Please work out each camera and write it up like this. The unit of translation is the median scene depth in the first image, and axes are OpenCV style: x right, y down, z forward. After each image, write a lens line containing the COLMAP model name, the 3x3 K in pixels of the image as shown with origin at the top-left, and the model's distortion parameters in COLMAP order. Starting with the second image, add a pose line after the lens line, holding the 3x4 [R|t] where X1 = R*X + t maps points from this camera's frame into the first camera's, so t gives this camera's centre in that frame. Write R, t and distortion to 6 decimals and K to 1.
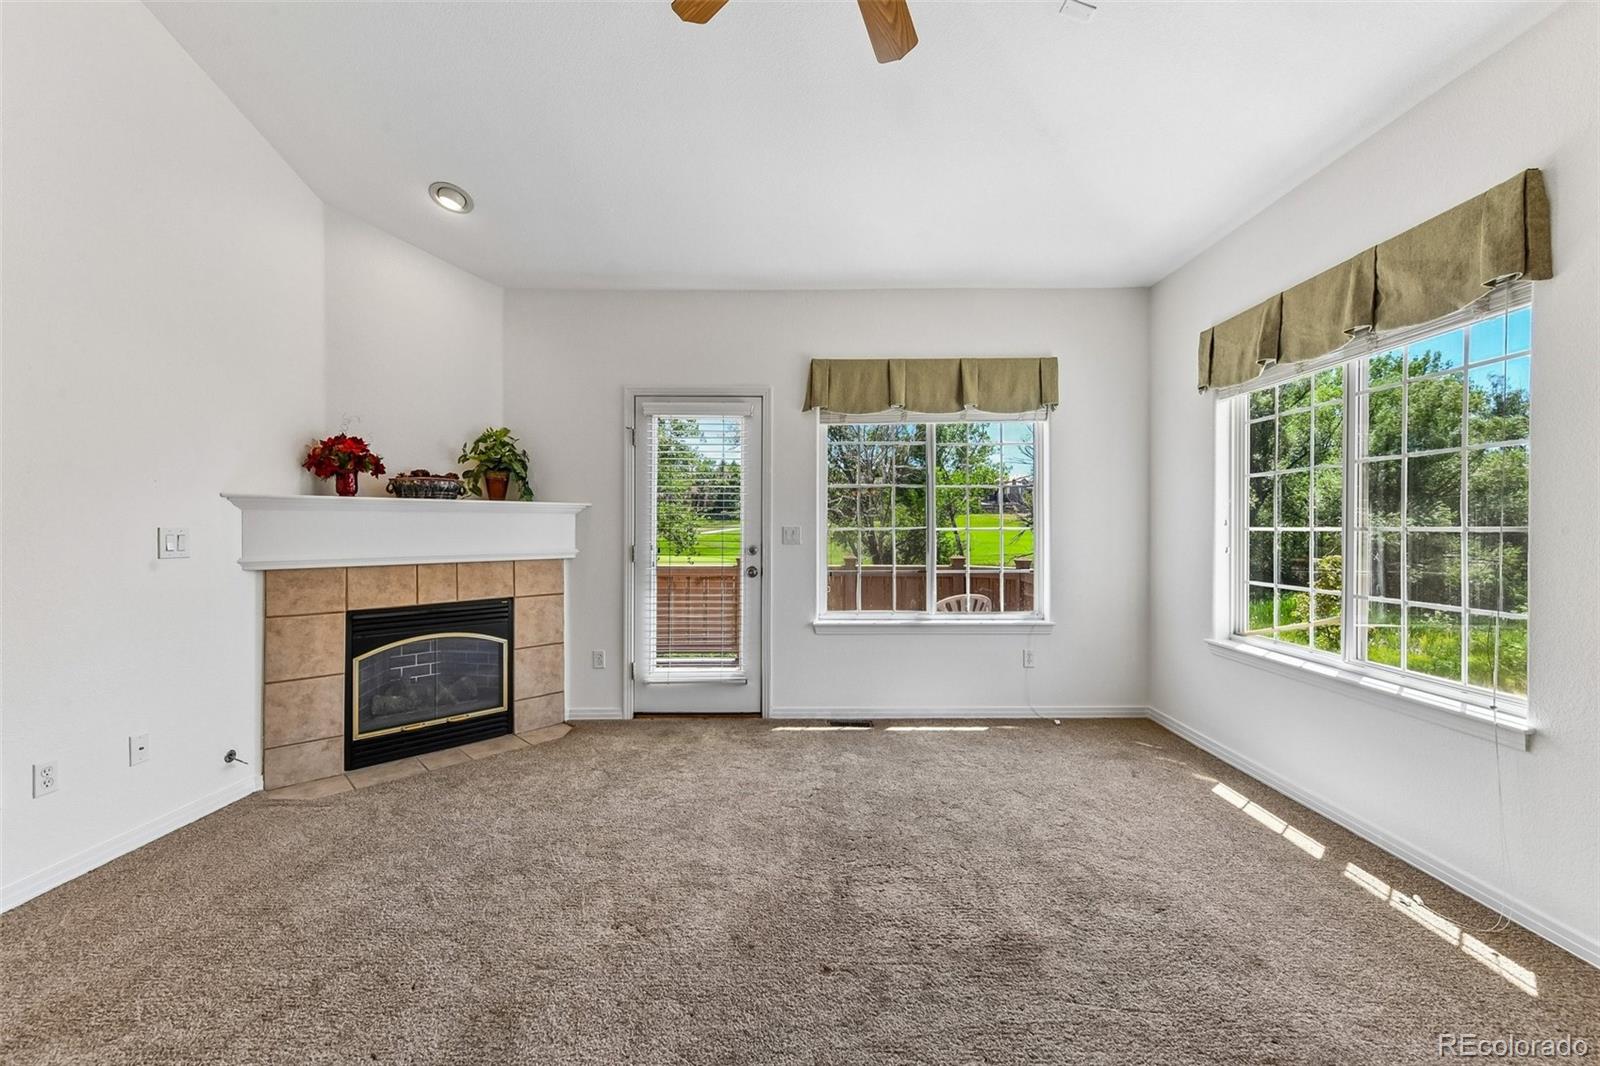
lens RADIAL K [[633.5, 0, 799.0], [0, 633.5, 530.2], [0, 0, 1]] dist [0.004812, -0.002101]
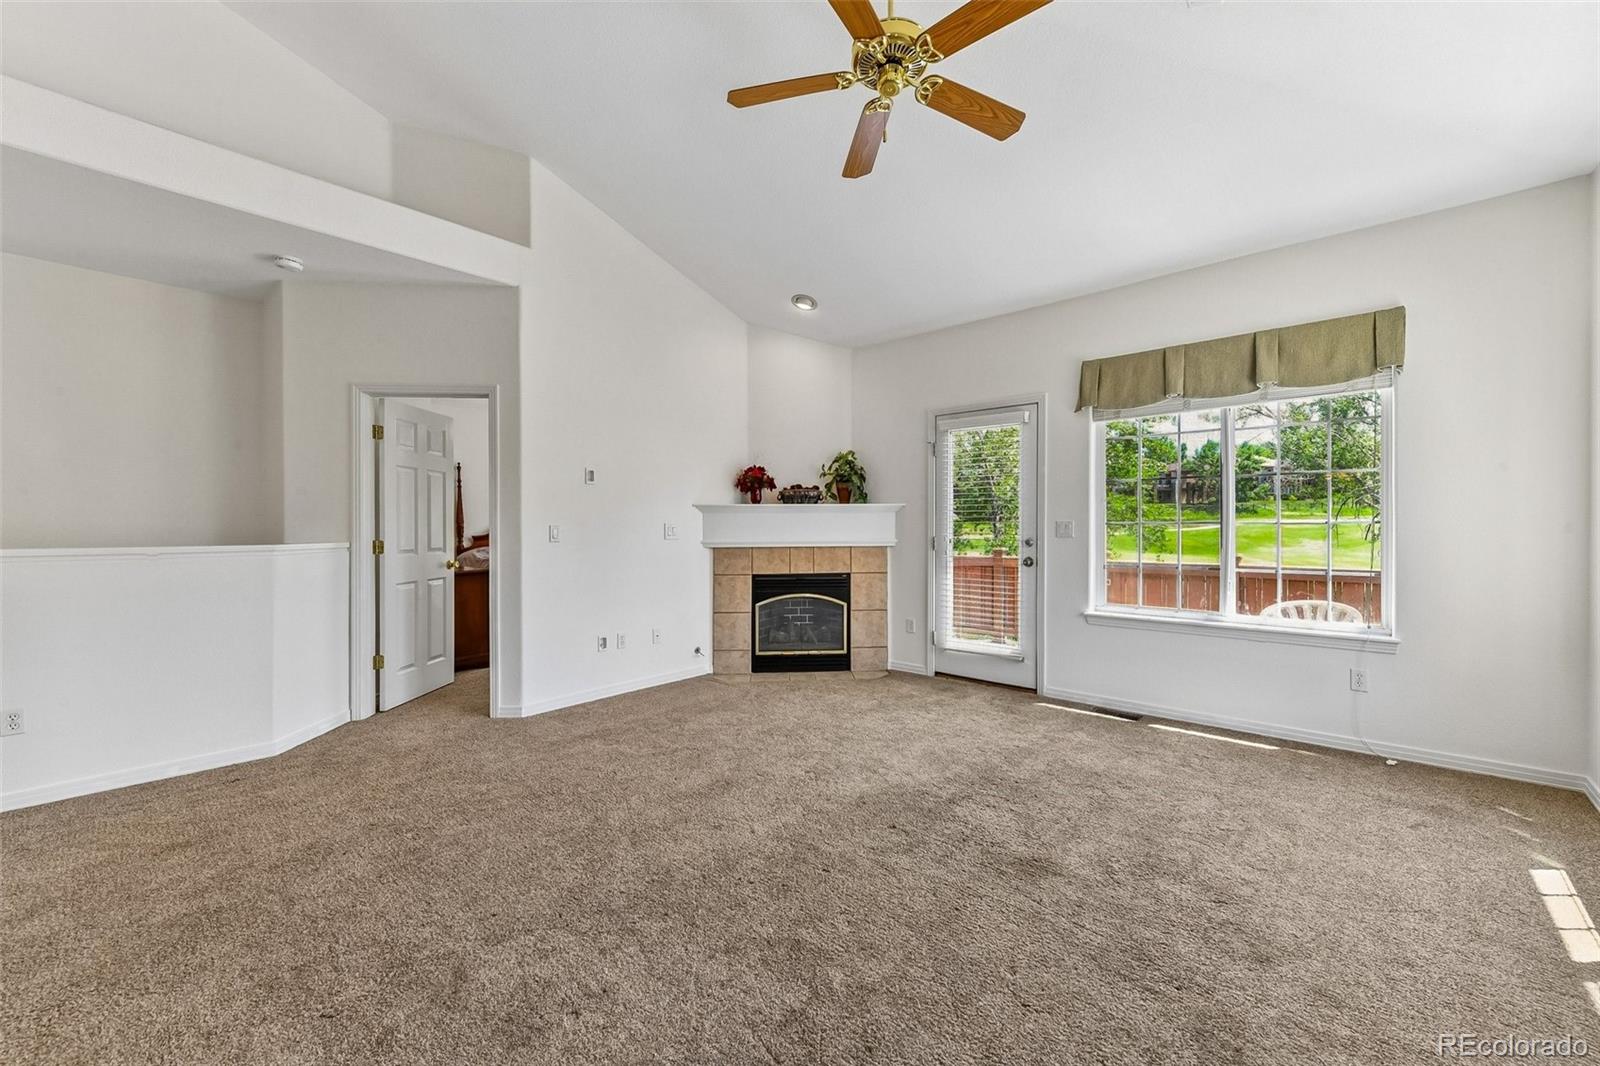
lens RADIAL K [[633.5, 0, 801.9], [0, 633.5, 527.5], [0, 0, 1]] dist [0.004812, -0.002101]
pose [[0.740583, 0.001760, -0.671963, 0.416873], [0.000354, 0.999995, 0.003009, 0.002255], [0.671965, -0.002466, 0.740578, -0.102467]]
